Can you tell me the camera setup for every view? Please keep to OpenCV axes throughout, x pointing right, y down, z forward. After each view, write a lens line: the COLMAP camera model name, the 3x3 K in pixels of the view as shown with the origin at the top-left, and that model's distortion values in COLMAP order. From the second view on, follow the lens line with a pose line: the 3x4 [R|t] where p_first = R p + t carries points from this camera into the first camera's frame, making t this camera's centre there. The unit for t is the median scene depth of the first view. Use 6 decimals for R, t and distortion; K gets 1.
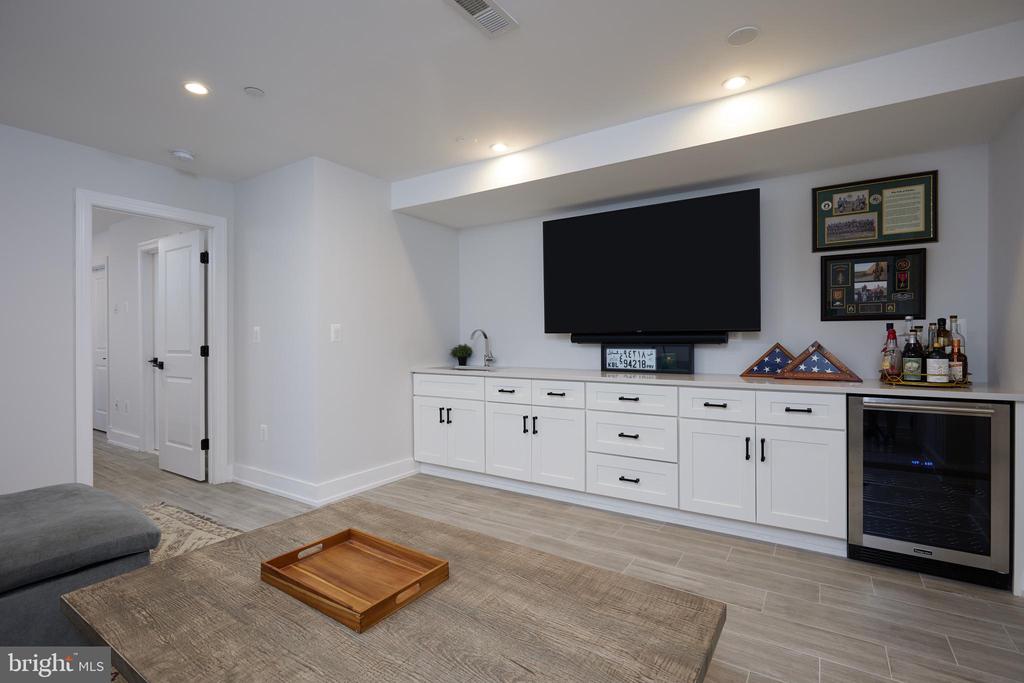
lens RADIAL K [[482.3, 0, 512.0], [0, 482.3, 341.5], [0, 0, 1]] dist [-0.011863, 0.000991]
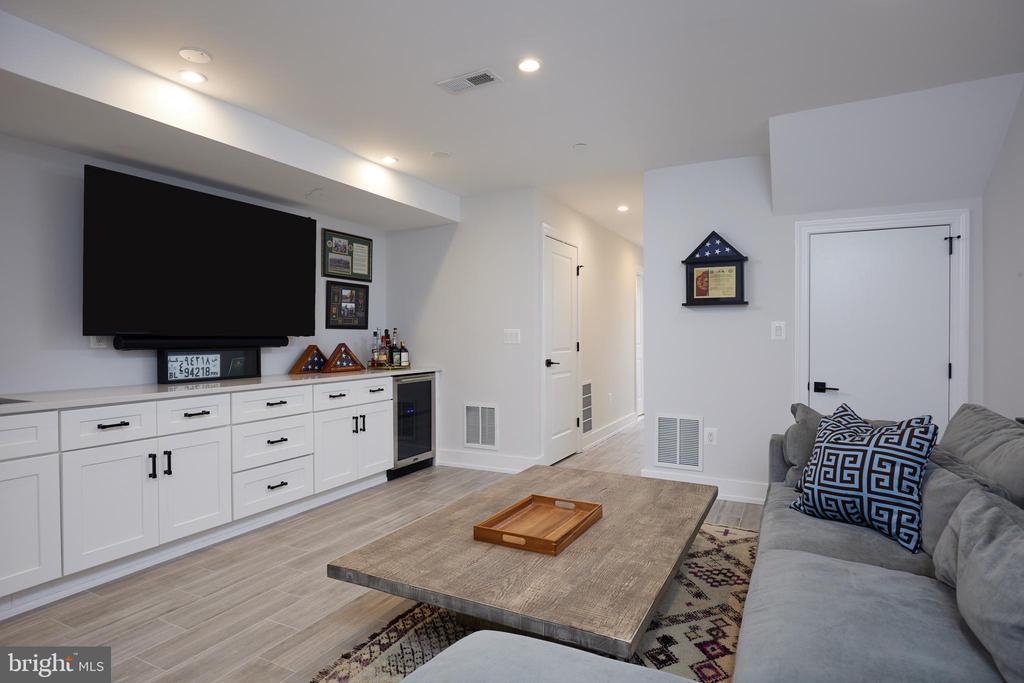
lens RADIAL K [[554.0, 0, 512.0], [0, 554.0, 341.5], [0, 0, 1]] dist [-0.004172, -0.000761]
pose [[-0.108416, -0.002011, 0.994104, -0.967173], [0.014605, 0.999887, 0.003615, -0.004664], [-0.993998, 0.014911, -0.108374, 0.665587]]
